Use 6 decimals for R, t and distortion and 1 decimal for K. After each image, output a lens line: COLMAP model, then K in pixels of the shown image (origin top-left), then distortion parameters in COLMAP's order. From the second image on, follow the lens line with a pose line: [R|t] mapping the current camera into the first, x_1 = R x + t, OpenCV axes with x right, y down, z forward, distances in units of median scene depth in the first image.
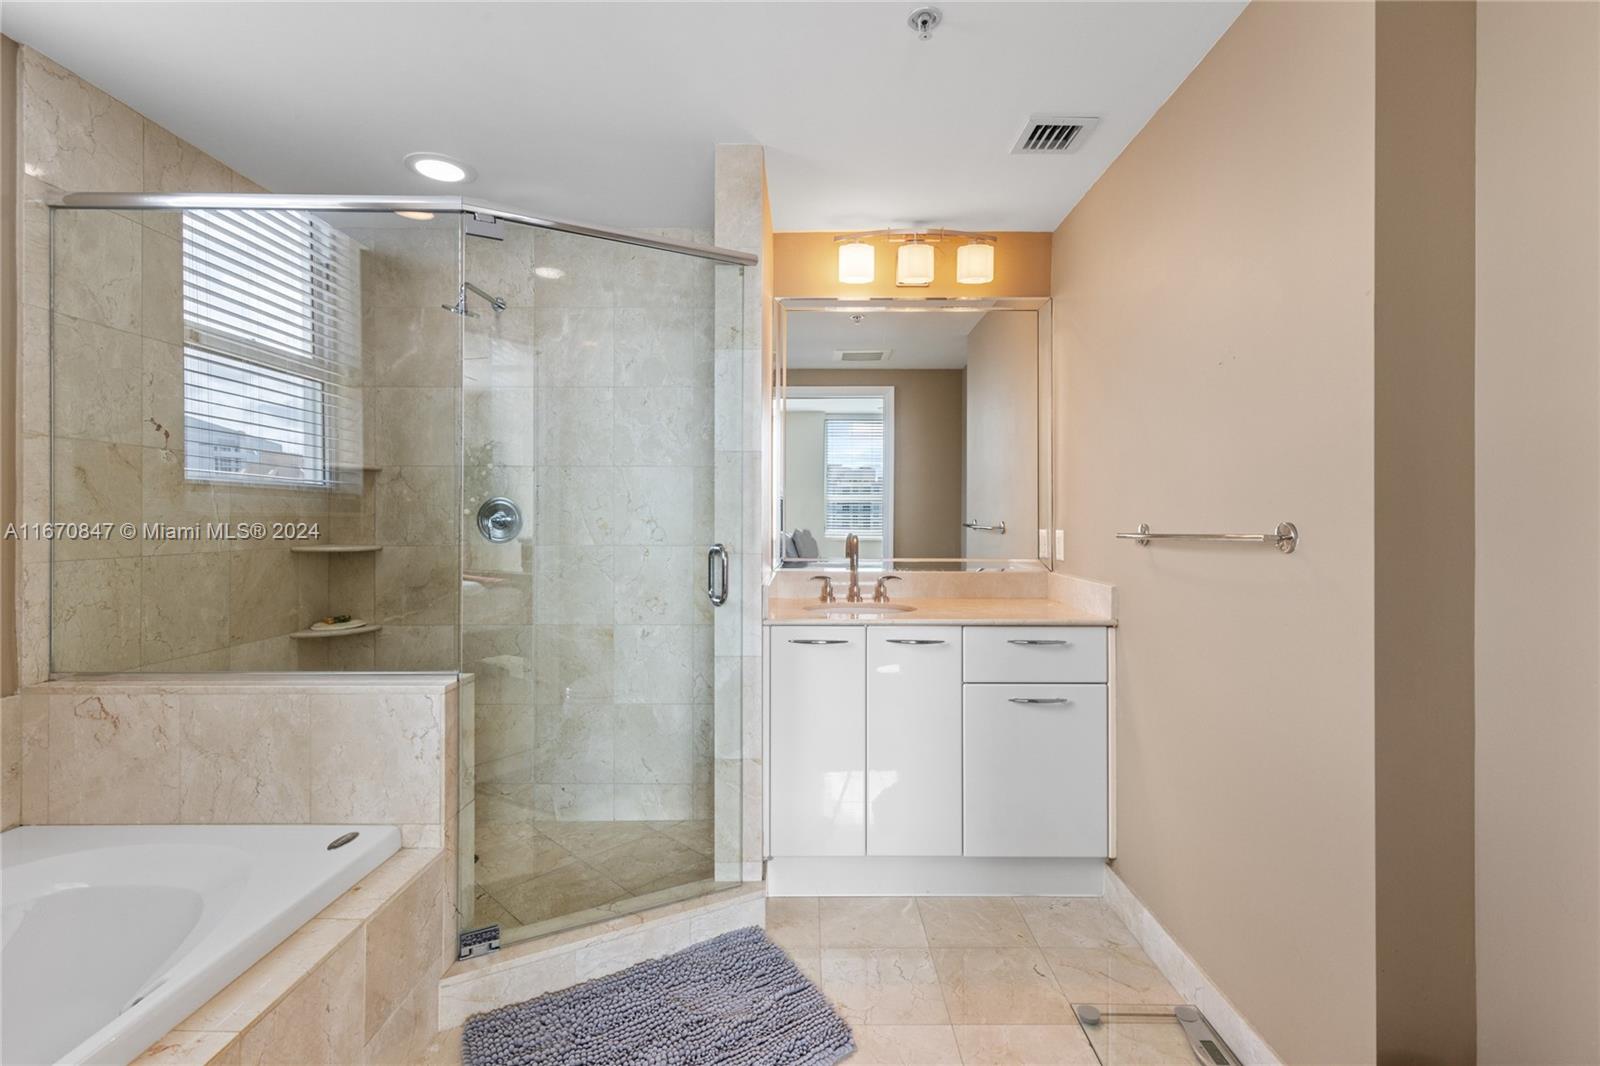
lens RADIAL K [[725.7, 0, 804.3], [0, 725.7, 522.3], [0, 0, 1]] dist [0.008461, -0.000661]
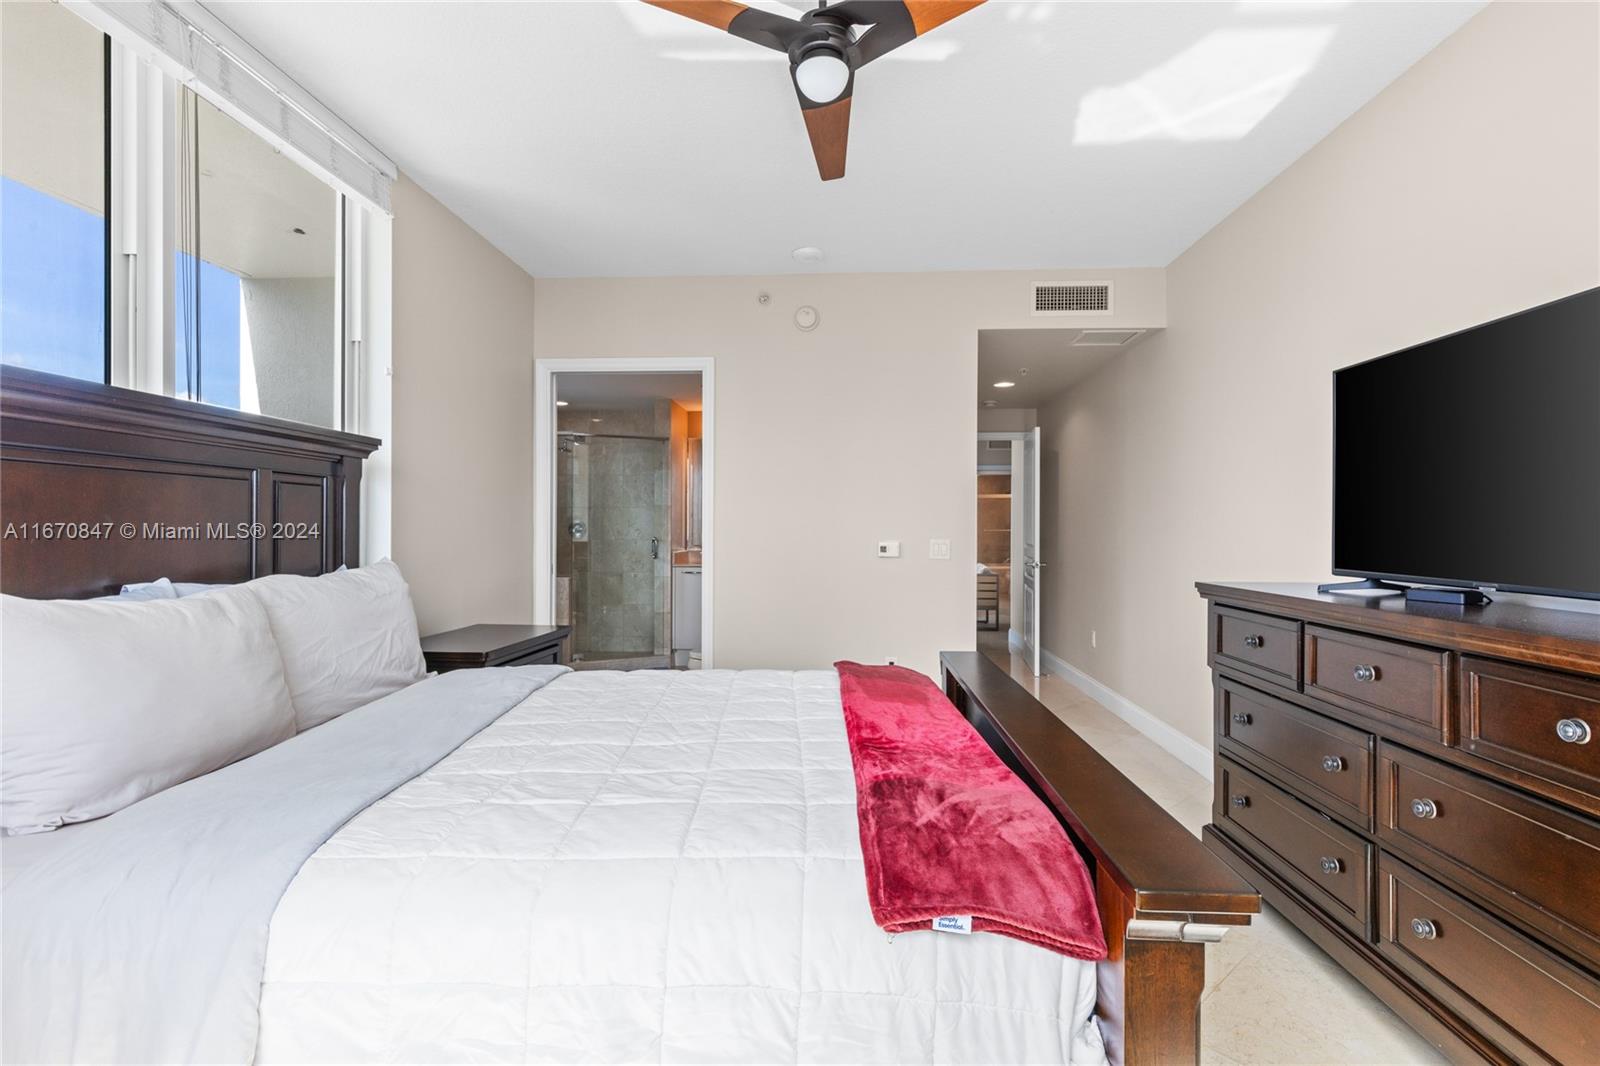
lens RADIAL K [[725.7, 0, 804.3], [0, 725.7, 522.3], [0, 0, 1]] dist [0.008461, -0.000661]
pose [[0.998738, -0.001817, -0.050198, 0.612081], [0.001305, 0.999947, -0.010246, -0.000647], [0.050214, 0.010168, 0.998687, -1.836355]]
